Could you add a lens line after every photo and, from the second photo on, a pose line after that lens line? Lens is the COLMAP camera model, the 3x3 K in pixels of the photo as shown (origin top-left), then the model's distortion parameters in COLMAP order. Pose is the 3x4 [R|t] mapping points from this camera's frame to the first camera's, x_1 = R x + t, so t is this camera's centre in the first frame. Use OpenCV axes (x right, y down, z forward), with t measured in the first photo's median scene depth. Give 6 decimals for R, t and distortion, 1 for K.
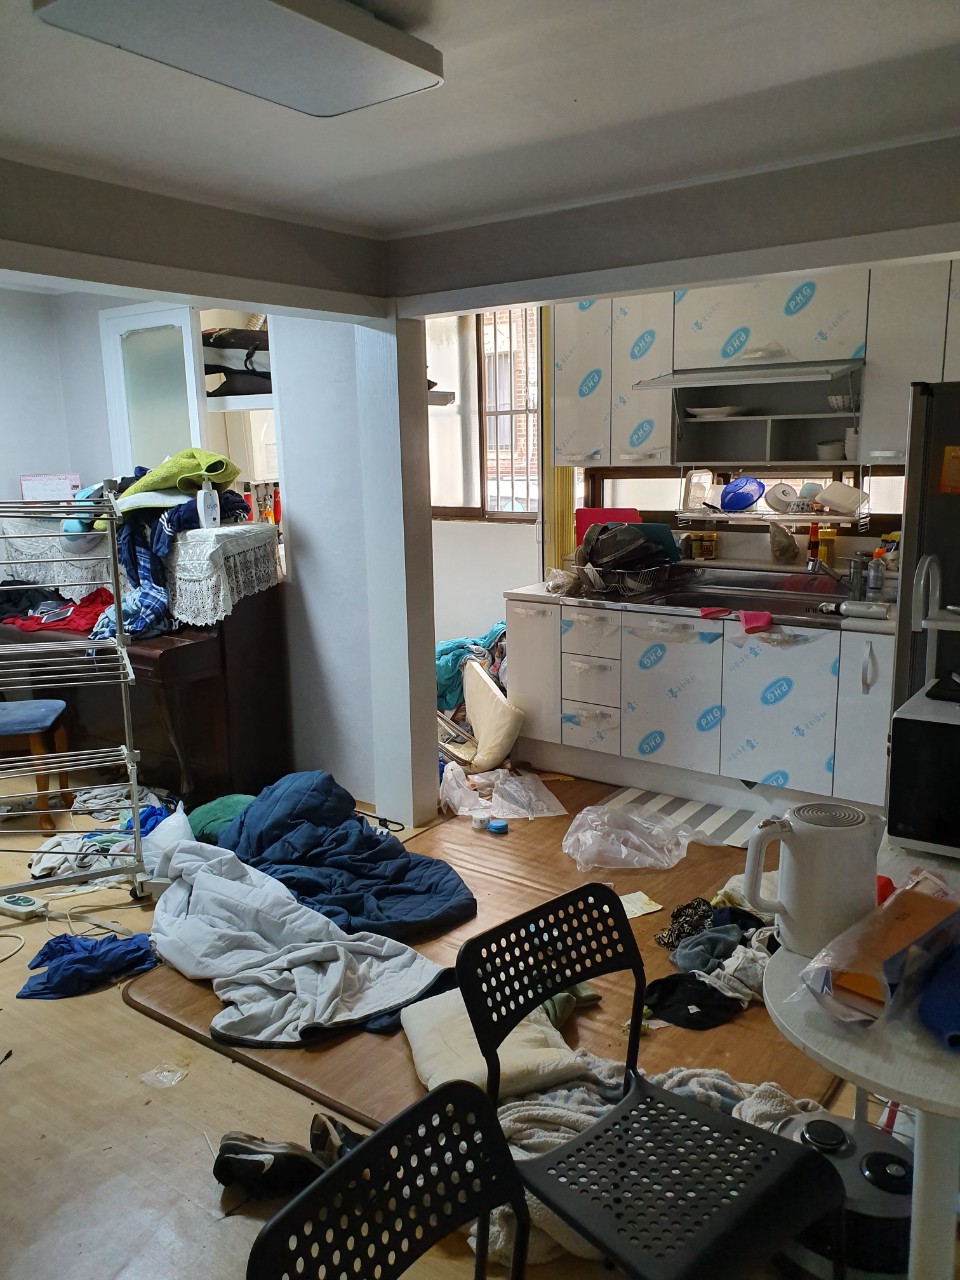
lens RADIAL K [[996.4, 0, 482.6], [0, 996.4, 656.0], [0, 0, 1]] dist [0.068222, -0.046061]
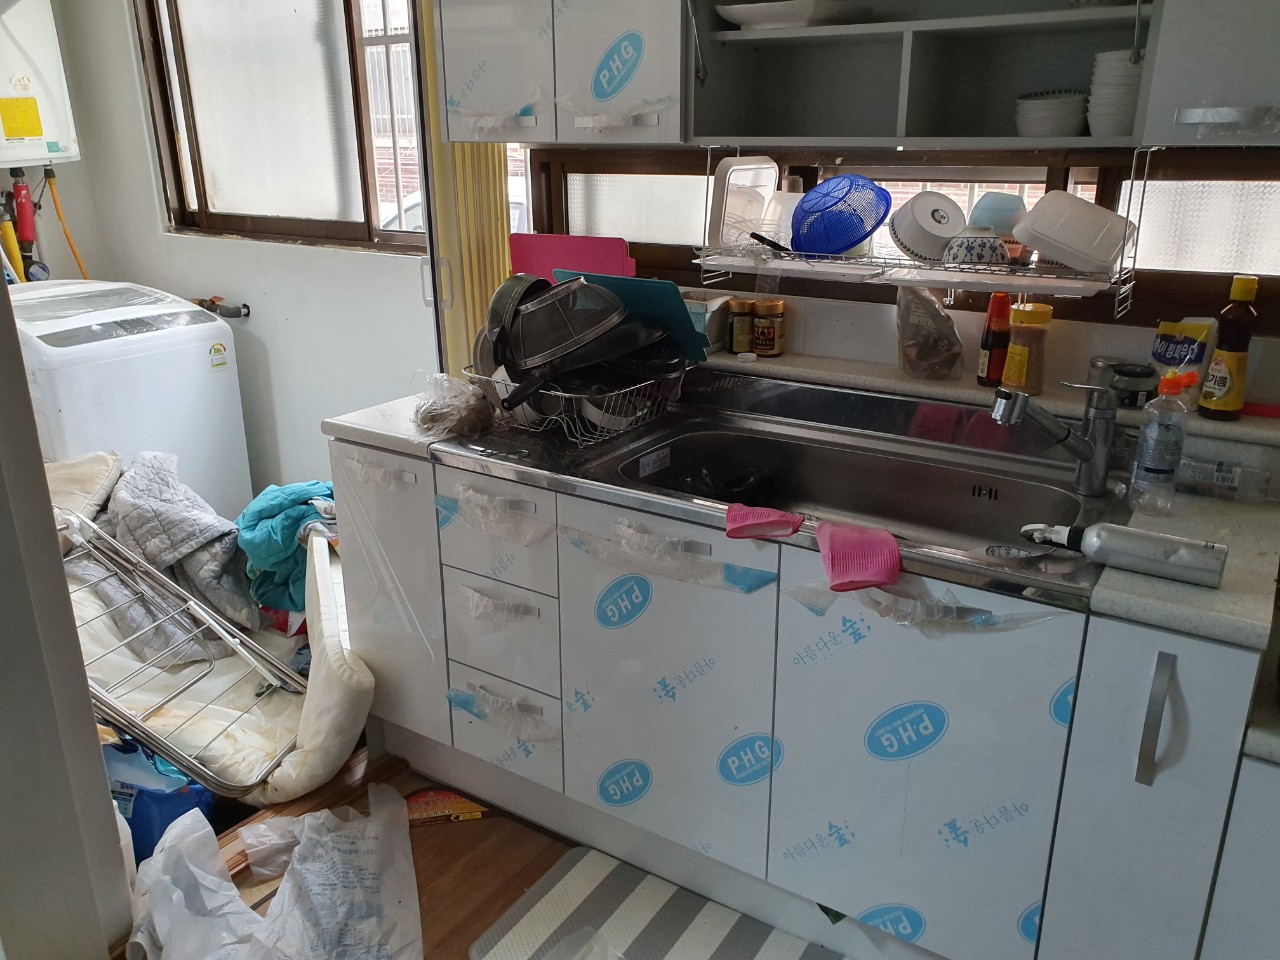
lens RADIAL K [[996.4, 0, 666.9], [0, 996.4, 478.6], [0, 0, 1]] dist [0.068222, -0.046061]
pose [[0.997497, 0.000376, 0.070712, 0.157308], [-0.008610, 0.993191, 0.116181, -0.100621], [-0.070186, -0.116499, 0.990708, 0.574765]]
